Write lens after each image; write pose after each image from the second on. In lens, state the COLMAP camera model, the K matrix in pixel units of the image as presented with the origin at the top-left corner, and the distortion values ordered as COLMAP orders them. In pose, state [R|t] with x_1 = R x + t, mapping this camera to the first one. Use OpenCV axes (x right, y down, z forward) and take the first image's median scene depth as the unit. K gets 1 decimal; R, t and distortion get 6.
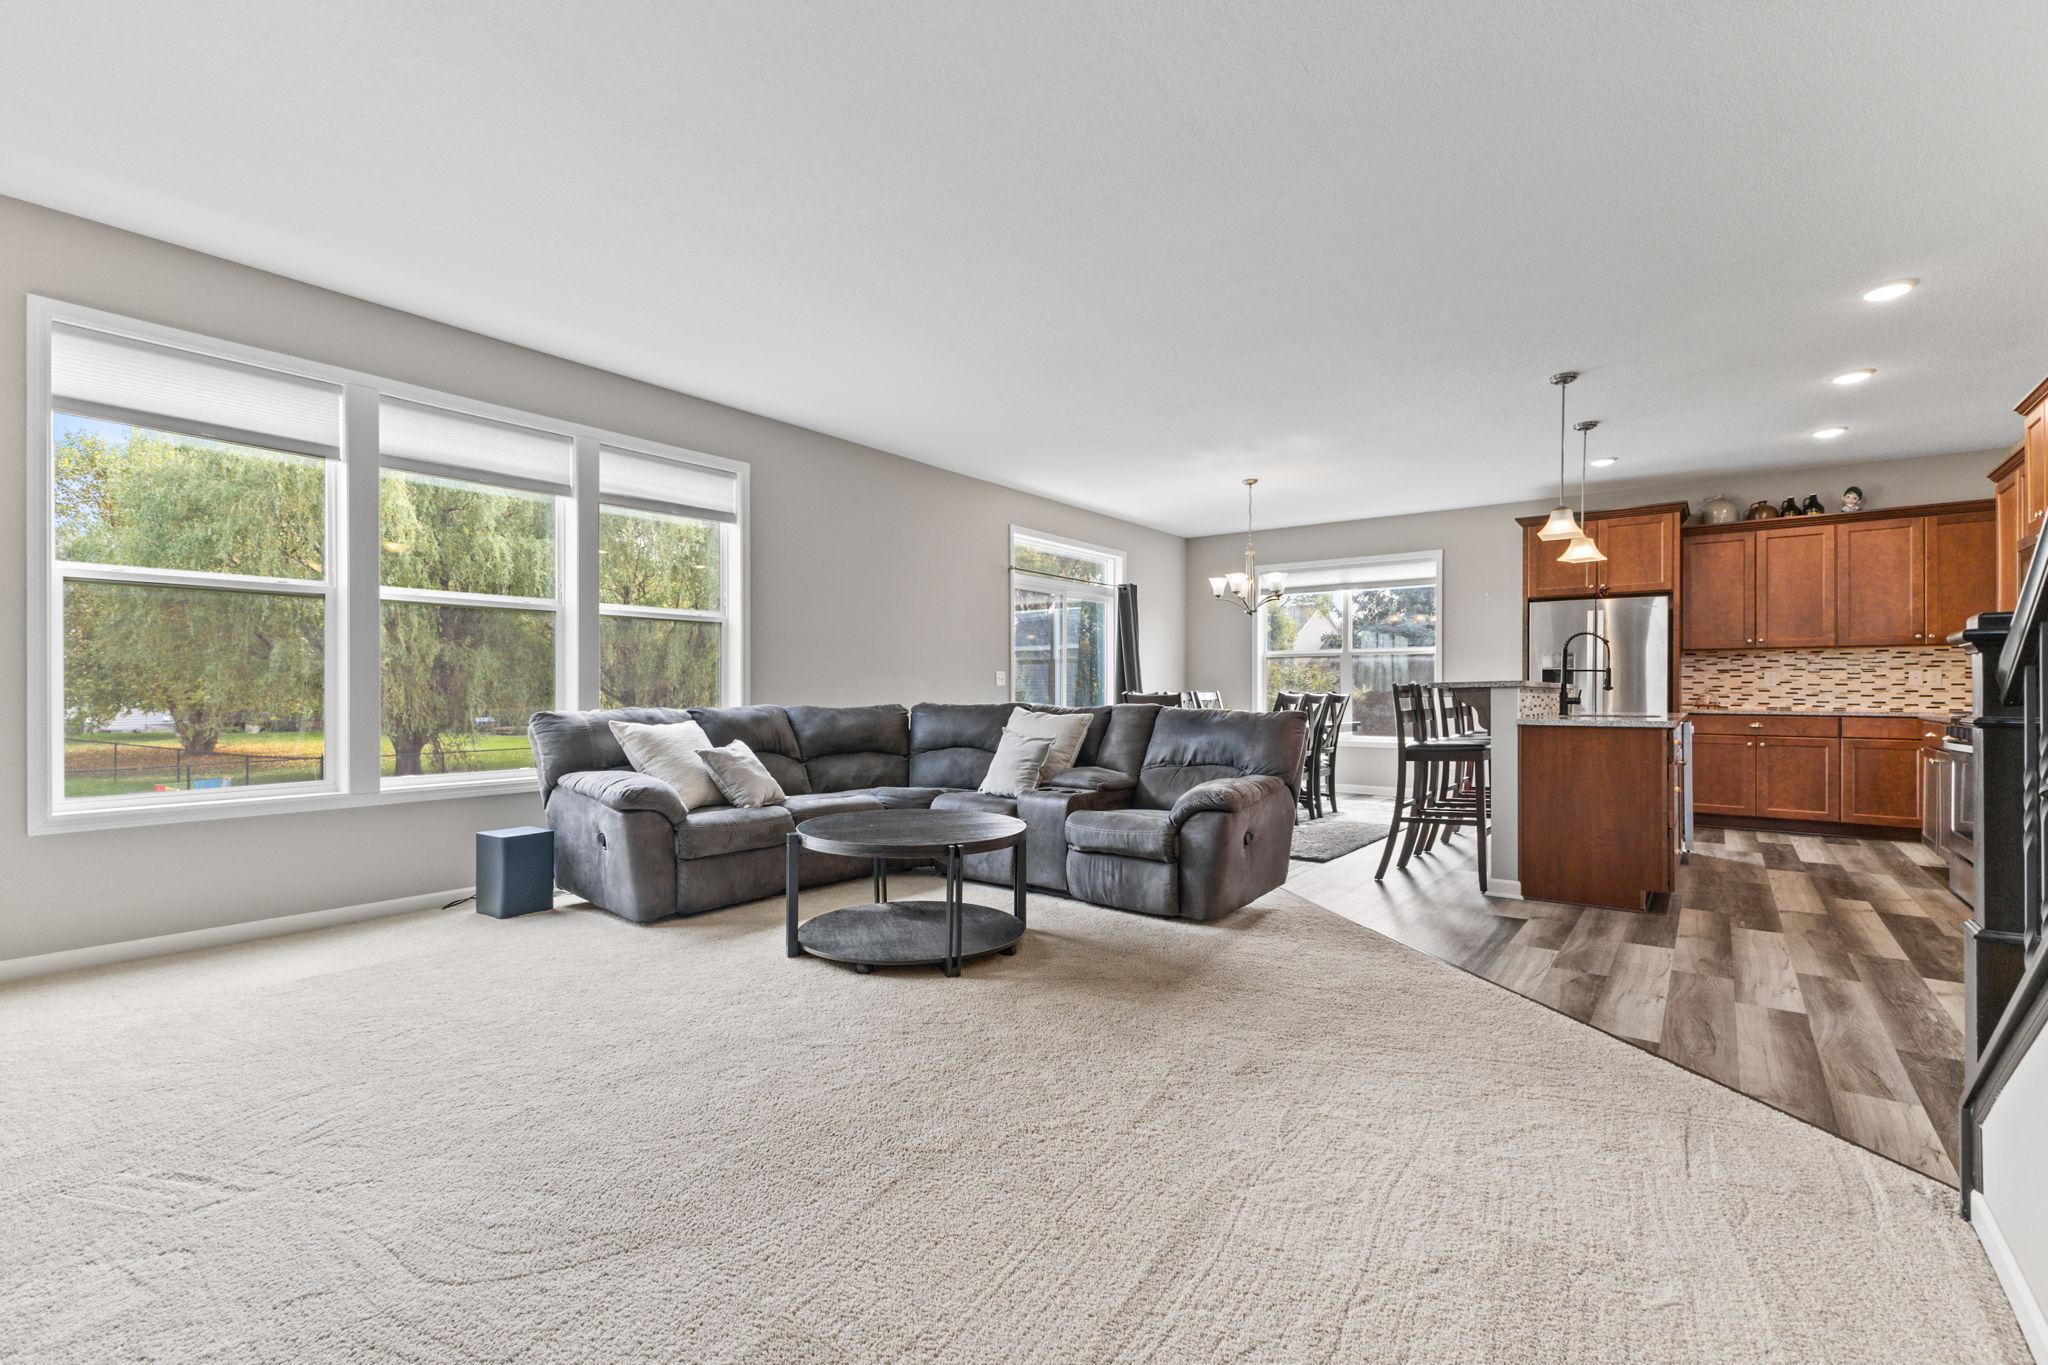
lens RADIAL K [[901.6, 0, 1025.9], [0, 901.6, 690.1], [0, 0, 1]] dist [0.009267, -0.000730]
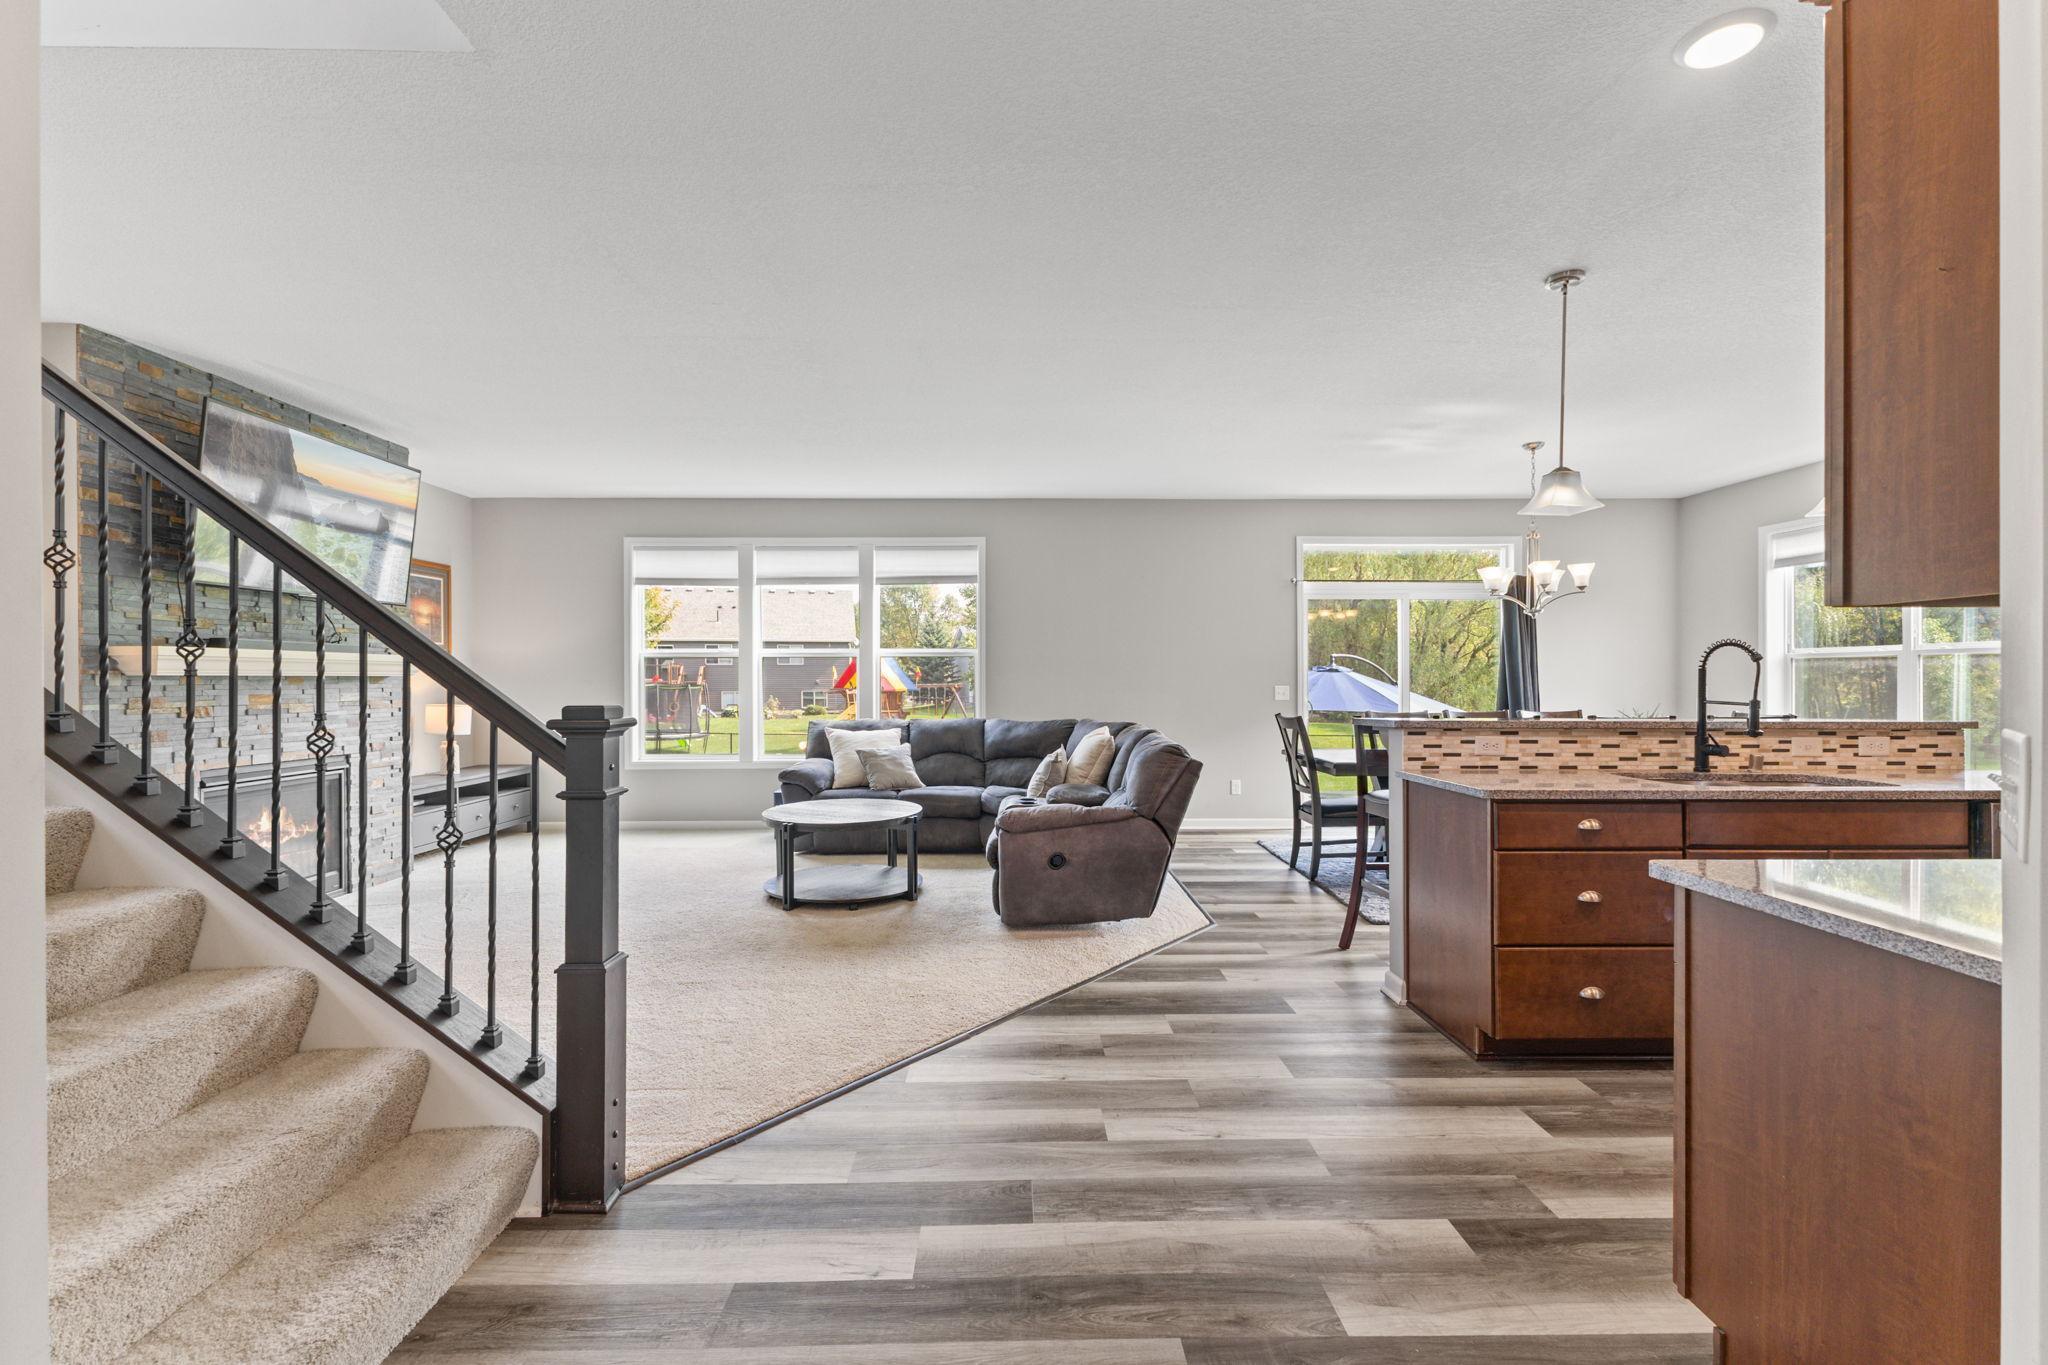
lens RADIAL K [[890.6, 0, 1024.0], [0, 890.6, 682.5], [0, 0, 1]] dist [0.014353, -0.000353]
pose [[0.618345, -0.000215, -0.785907, 0.643085], [0.002804, 0.999994, 0.001933, -0.030846], [0.785902, -0.003399, 0.618342, 0.188325]]
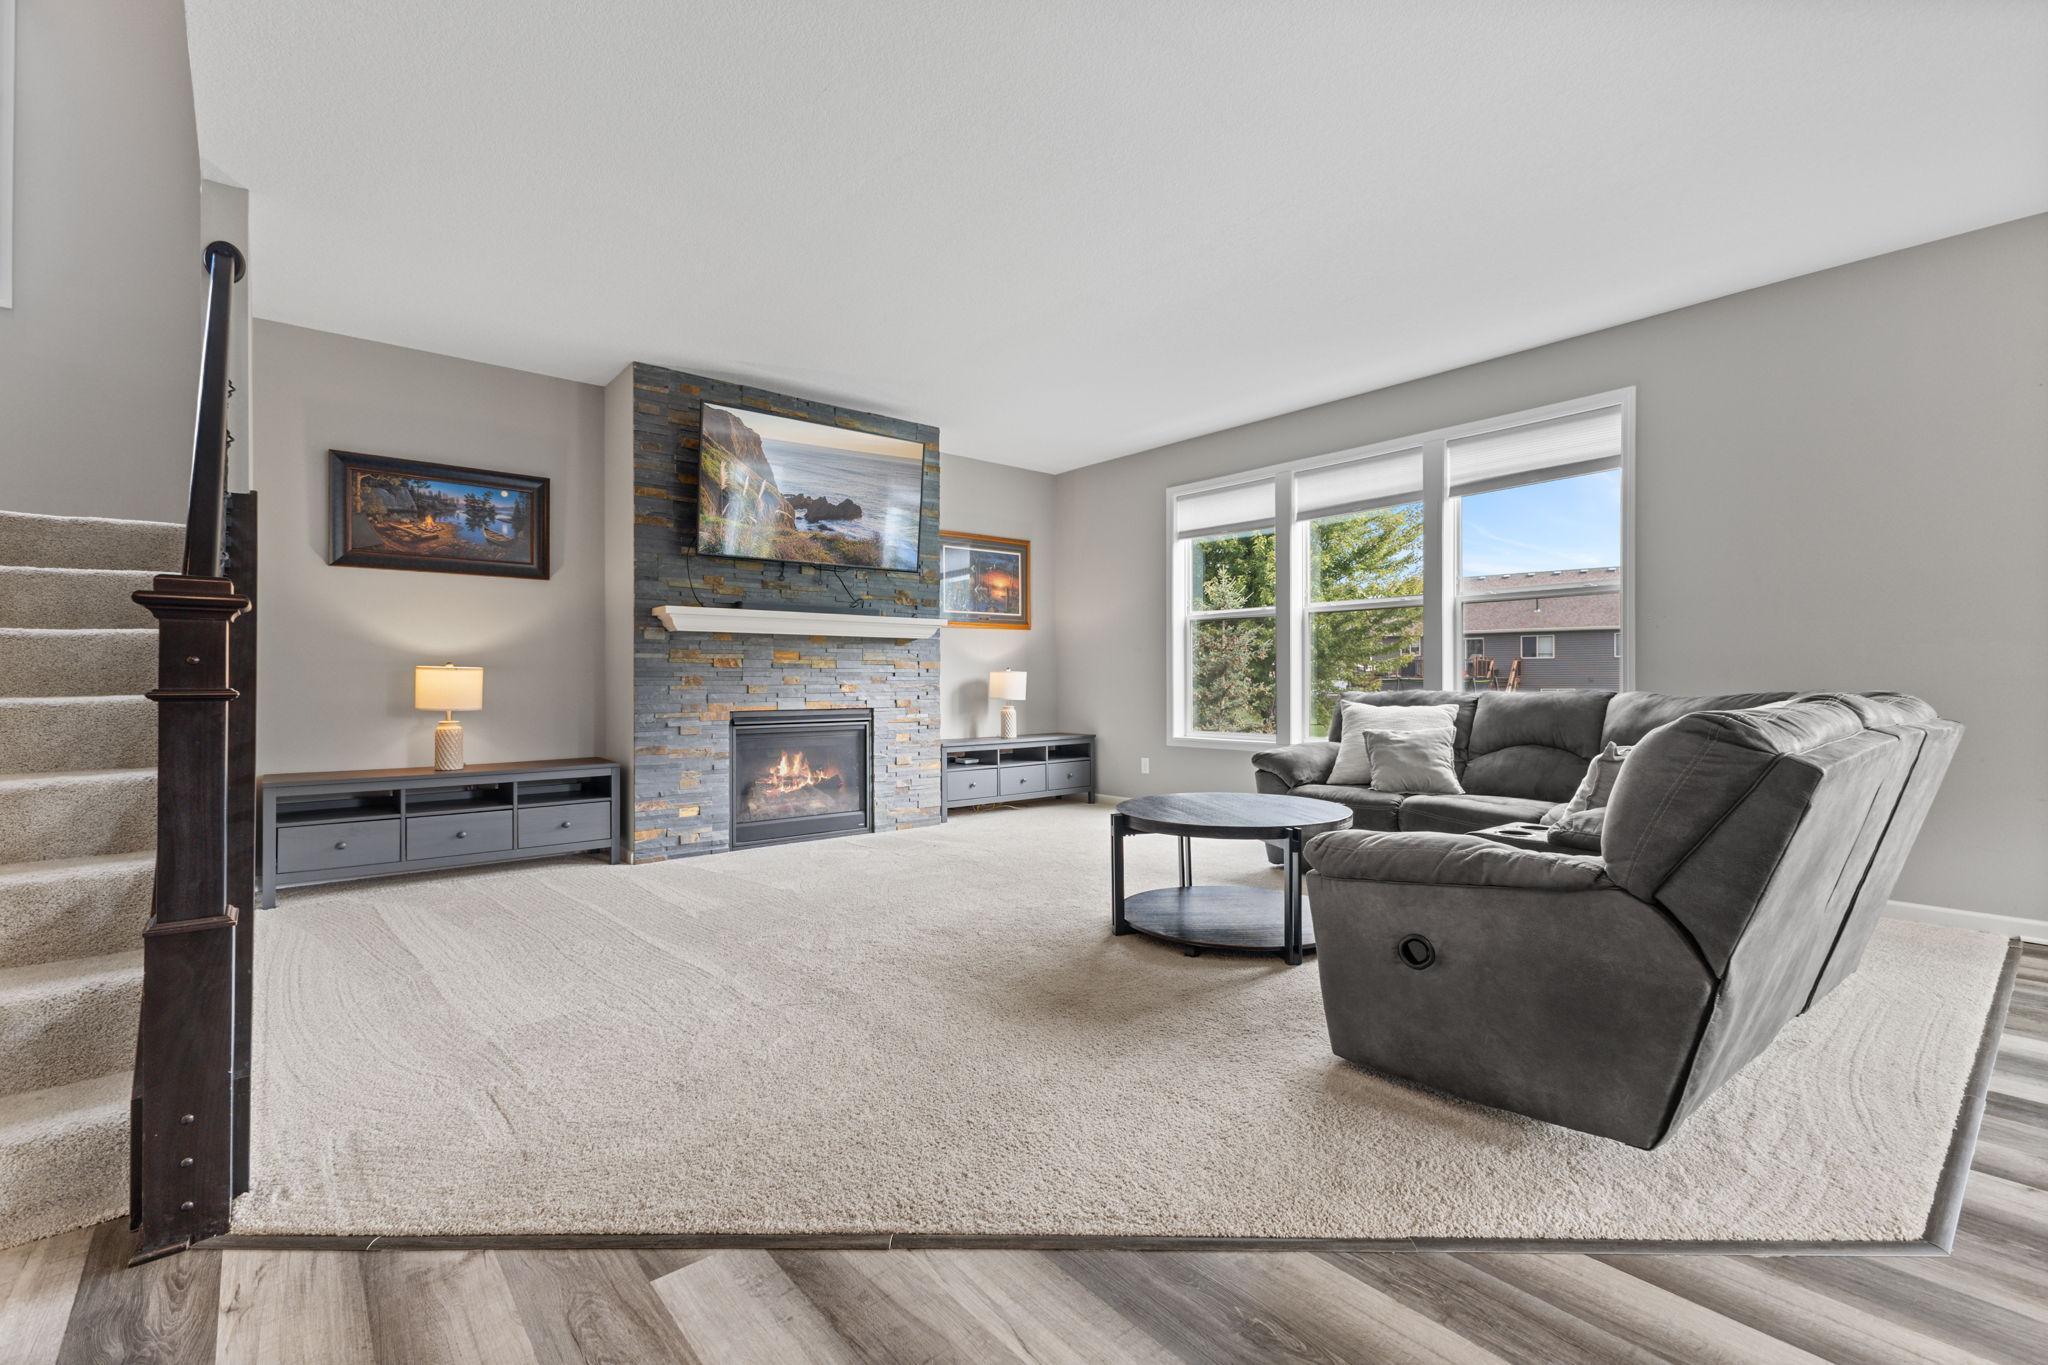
lens RADIAL K [[895.5, 0, 1024.3], [0, 895.5, 676.2], [0, 0, 1]] dist [0.007590, -0.000583]
pose [[-0.212956, -0.006580, -0.977040, 0.480748], [0.002026, 0.999972, -0.007176, 0.007216], [0.977060, -0.003508, -0.212937, 0.540930]]
